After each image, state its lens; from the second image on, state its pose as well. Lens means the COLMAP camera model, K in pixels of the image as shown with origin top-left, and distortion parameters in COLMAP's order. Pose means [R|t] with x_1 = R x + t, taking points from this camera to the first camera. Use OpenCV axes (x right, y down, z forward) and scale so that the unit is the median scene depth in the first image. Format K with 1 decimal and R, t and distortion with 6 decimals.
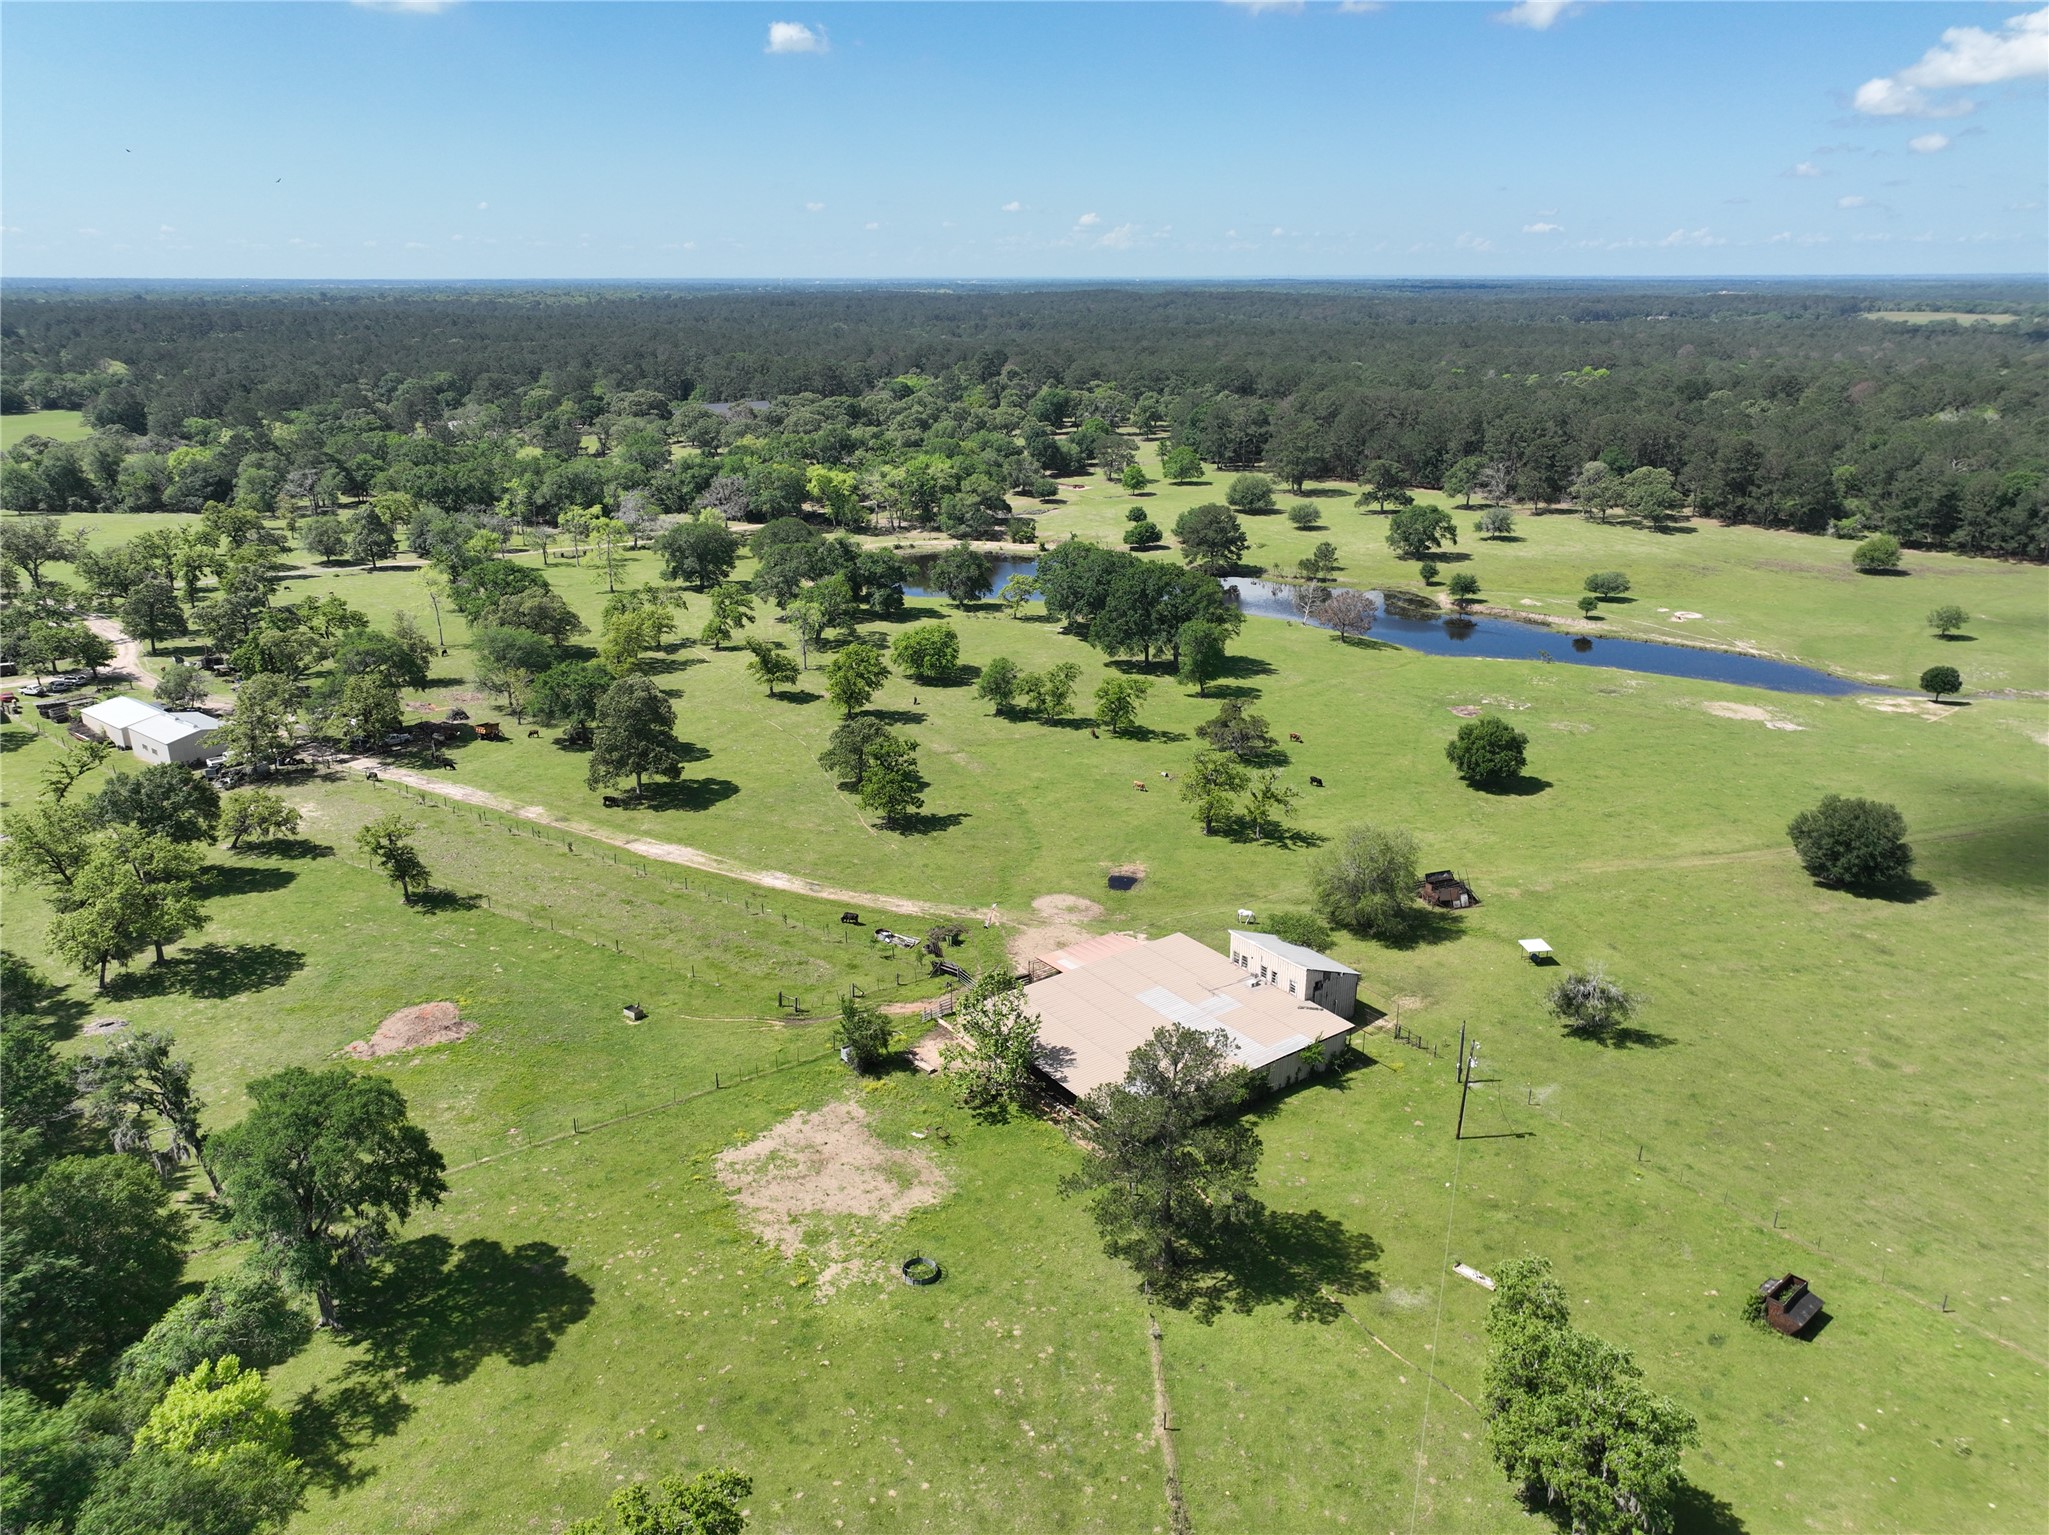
lens RADIAL K [[1411.6, 0, 1024.2], [0, 1411.6, 767.0], [0, 0, 1]] dist [0.016249, 0.006983]
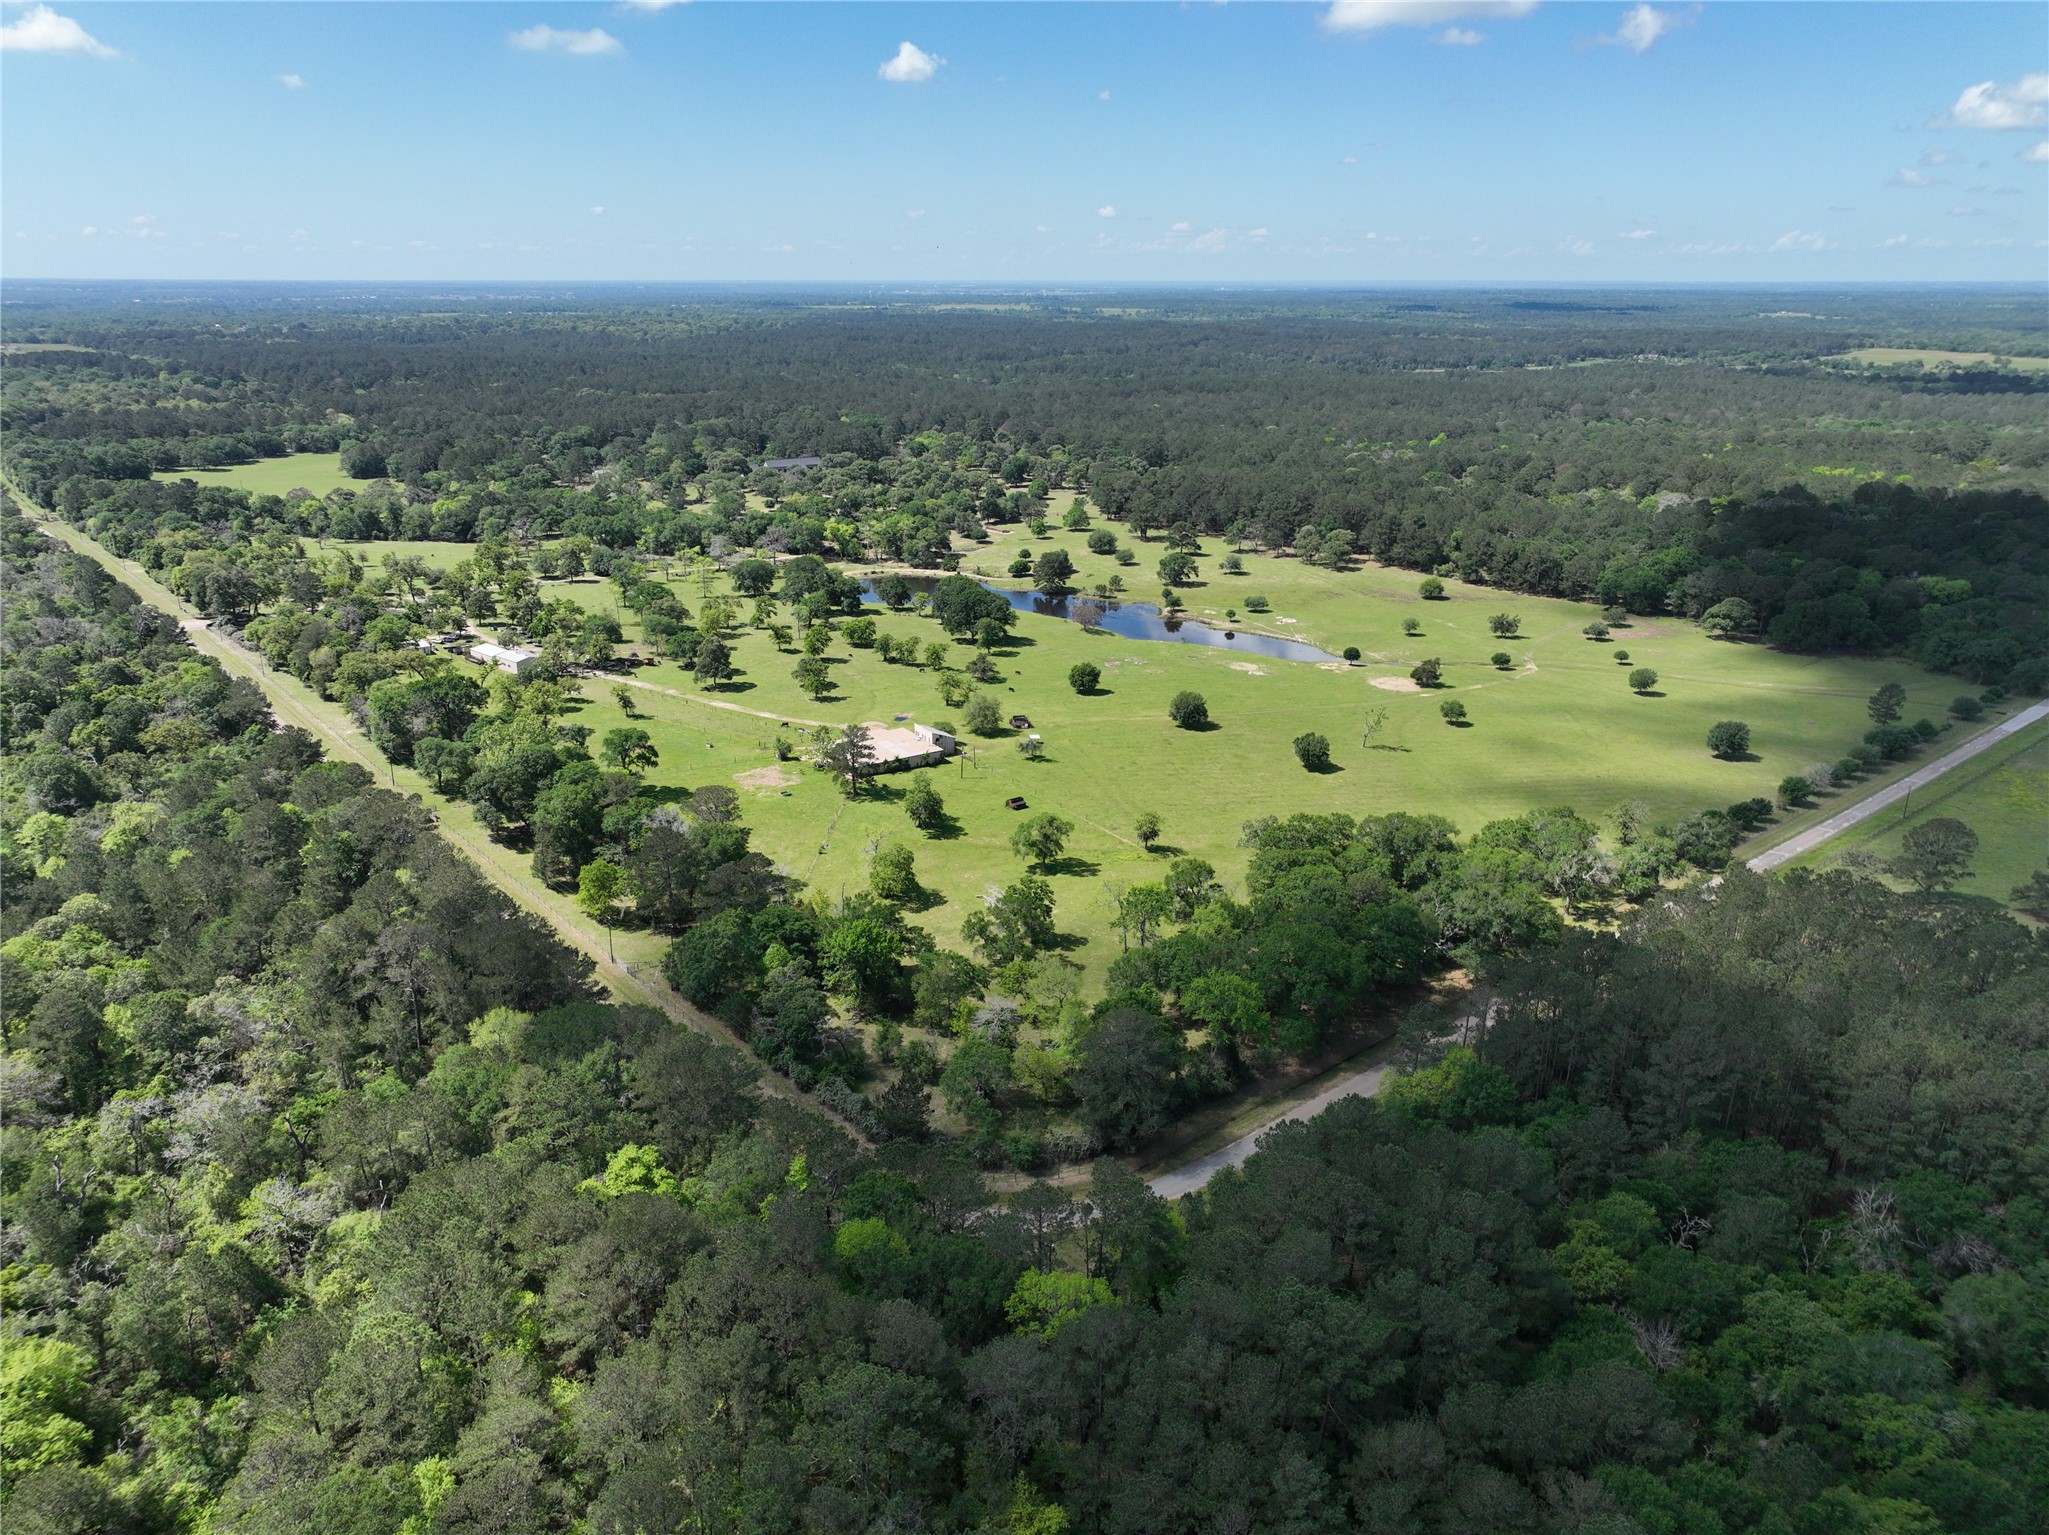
lens RADIAL K [[1411.6, 0, 1024.2], [0, 1411.6, 767.0], [0, 0, 1]] dist [0.016249, 0.006983]
pose [[0.998035, 0.022966, -0.058291, 0.230464], [-0.023006, 0.999735, -0.000012, 0.085107], [0.058275, 0.001353, 0.998300, -0.794829]]
